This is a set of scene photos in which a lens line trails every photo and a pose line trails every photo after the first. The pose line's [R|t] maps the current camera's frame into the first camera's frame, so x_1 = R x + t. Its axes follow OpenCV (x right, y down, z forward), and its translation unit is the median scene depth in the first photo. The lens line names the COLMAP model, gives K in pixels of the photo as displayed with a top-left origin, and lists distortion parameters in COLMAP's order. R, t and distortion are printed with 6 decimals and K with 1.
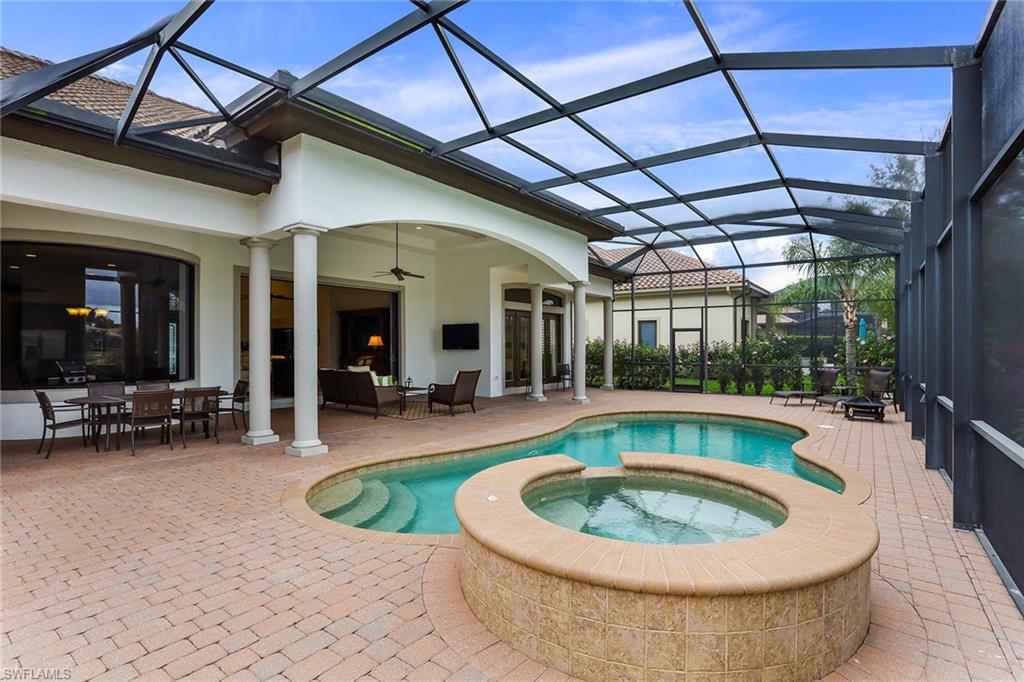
lens RADIAL K [[497.0, 0, 513.0], [0, 497.0, 342.5], [0, 0, 1]] dist [-0.063459, 0.023602]
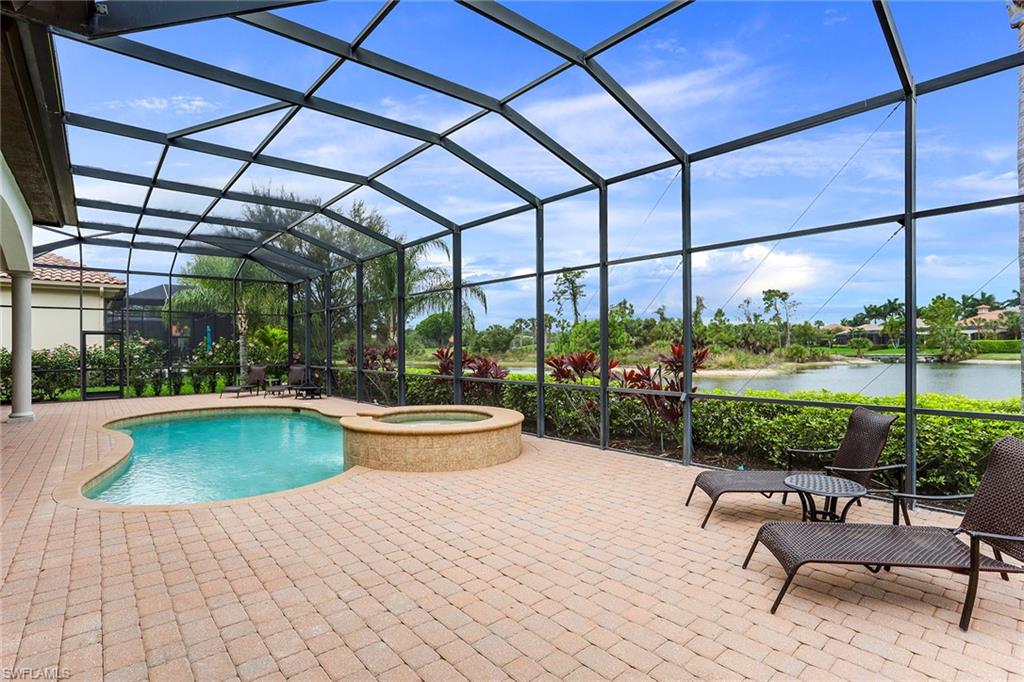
lens RADIAL K [[497.0, 0, 512.7], [0, 497.0, 337.4], [0, 0, 1]] dist [-0.063459, 0.023602]
pose [[0.222155, 0.017320, 0.974857, -0.371111], [0.001867, 0.999833, -0.018189, 0.000701], [-0.975009, 0.005861, 0.222086, 0.038489]]
